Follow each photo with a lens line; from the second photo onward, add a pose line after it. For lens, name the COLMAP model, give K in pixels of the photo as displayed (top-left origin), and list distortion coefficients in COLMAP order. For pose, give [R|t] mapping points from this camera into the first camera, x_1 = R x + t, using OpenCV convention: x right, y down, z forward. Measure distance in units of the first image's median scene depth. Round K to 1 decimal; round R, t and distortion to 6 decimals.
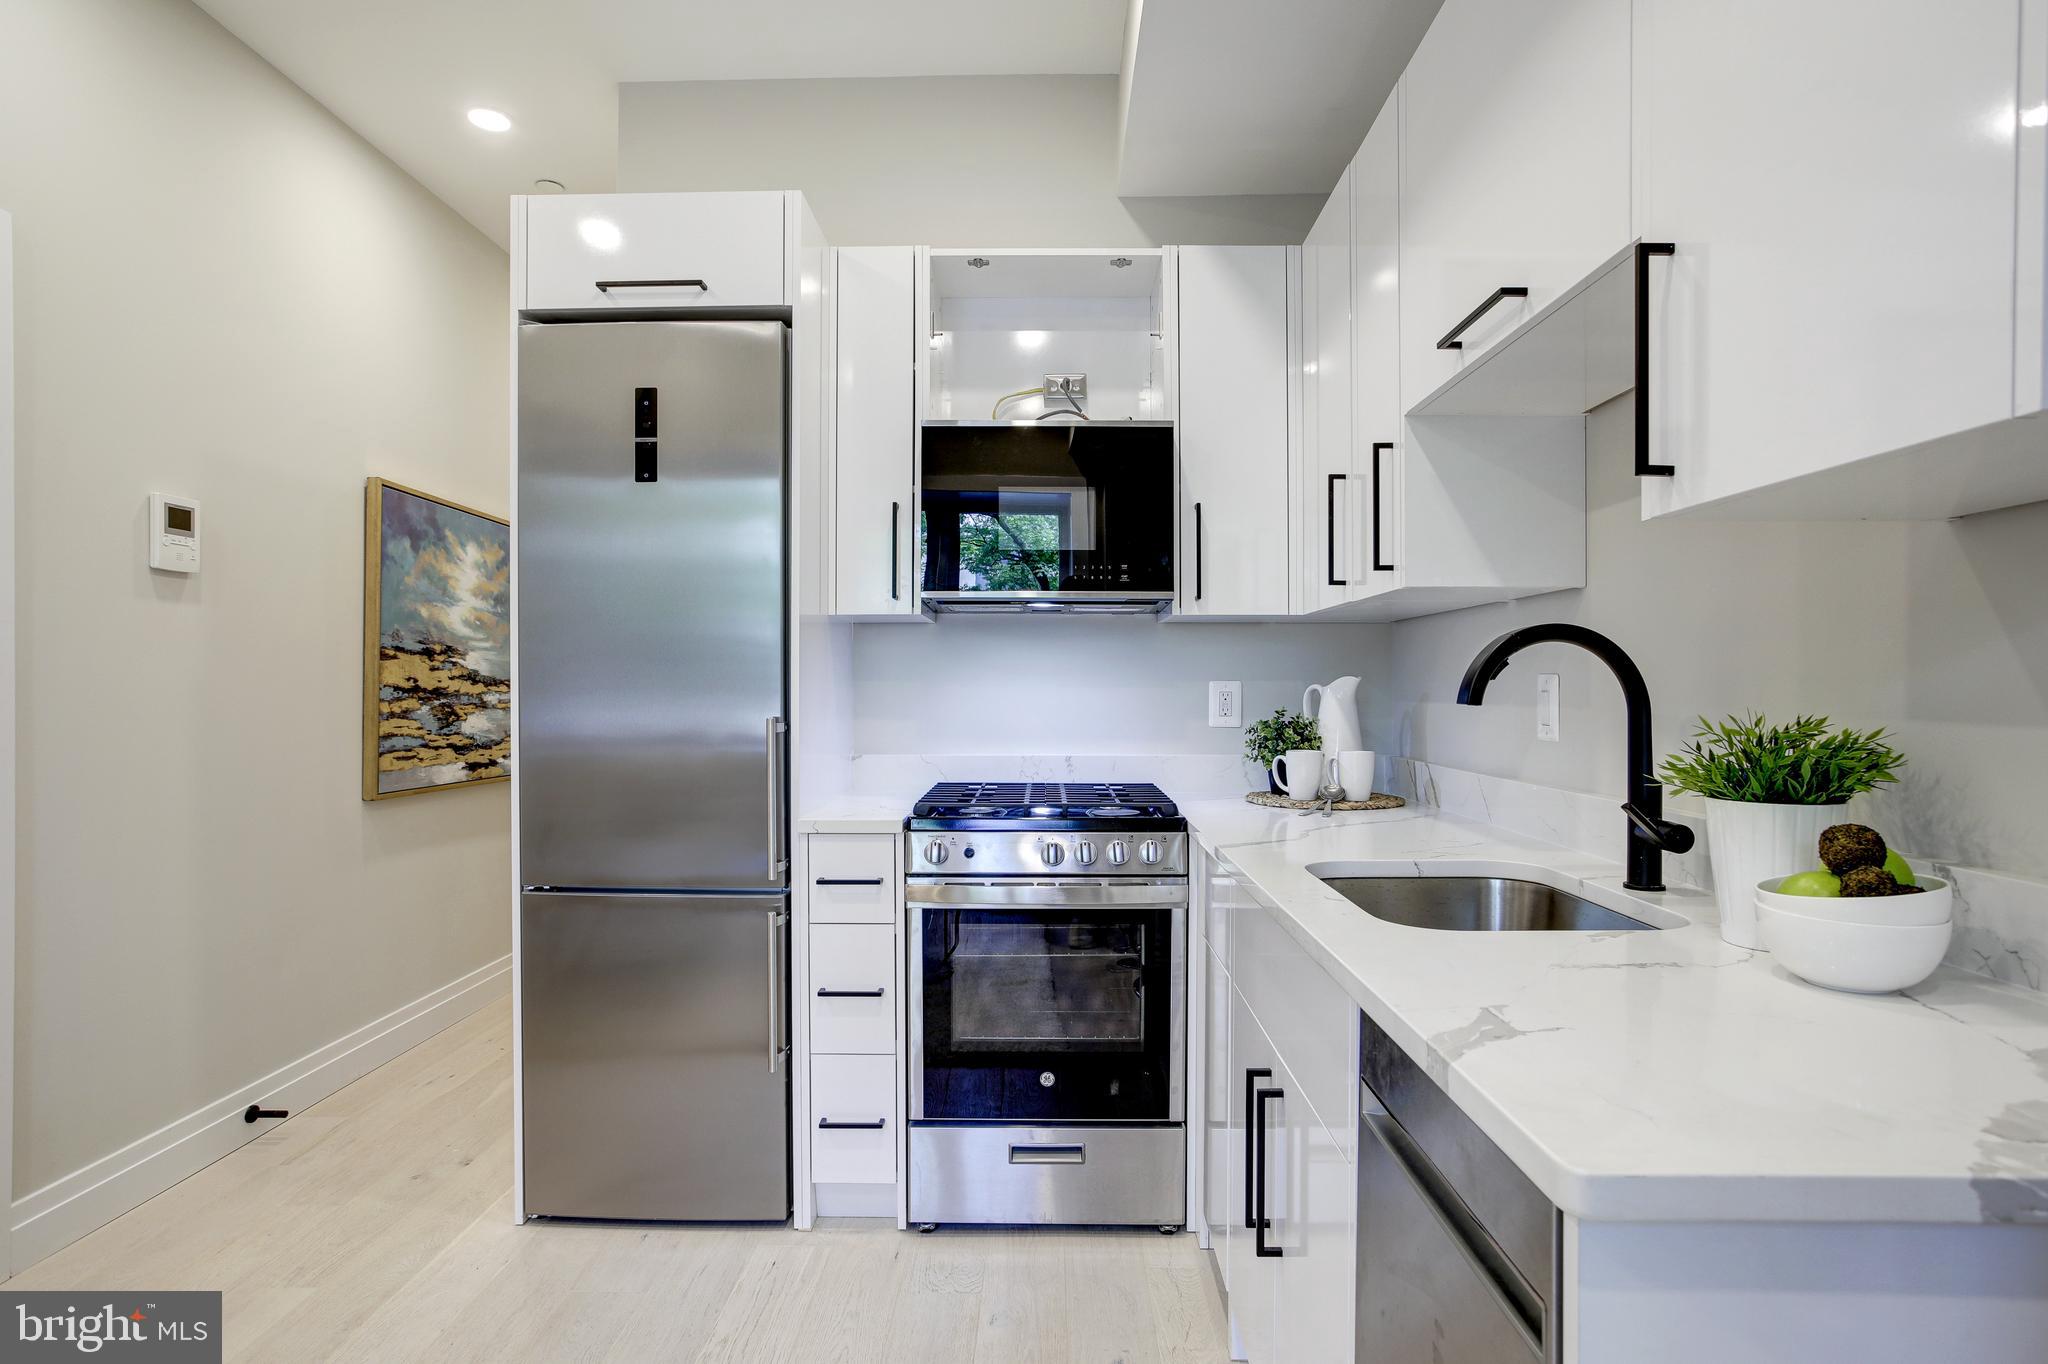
lens RADIAL K [[1083.7, 0, 1024.7], [0, 1083.7, 690.1], [0, 0, 1]] dist [-0.048332, 0.039100]
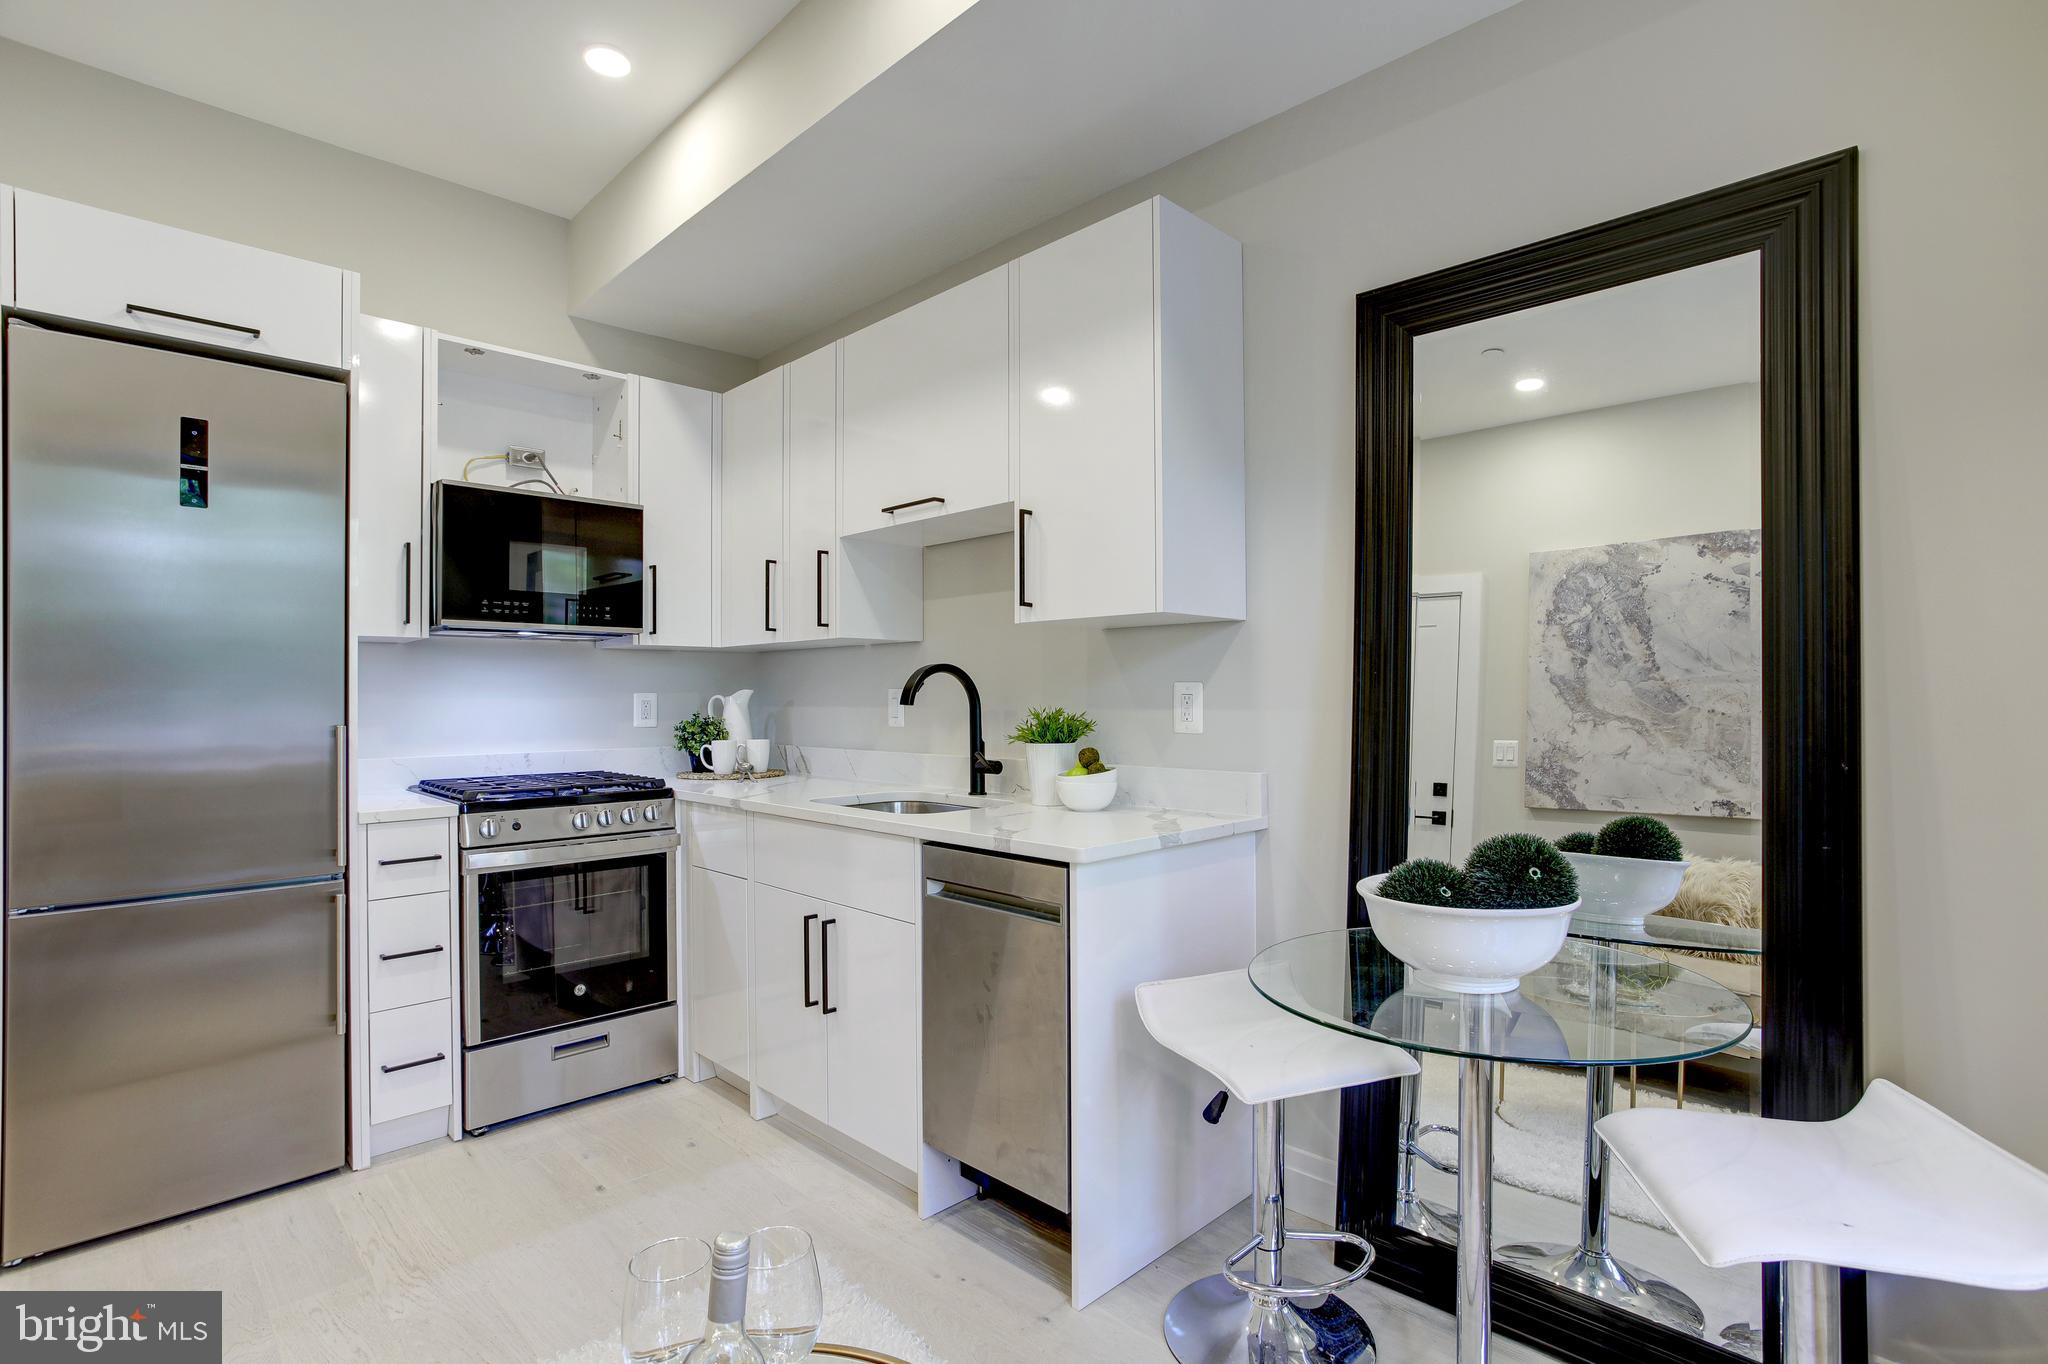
lens RADIAL K [[992.0, 0, 1029.2], [0, 992.0, 687.8], [0, 0, 1]] dist [-0.060360, 0.027822]
pose [[0.695785, 0.001008, 0.718249, -0.454112], [0.007717, 0.999931, -0.008879, -0.000145], [-0.718209, 0.011721, 0.695729, -0.247084]]
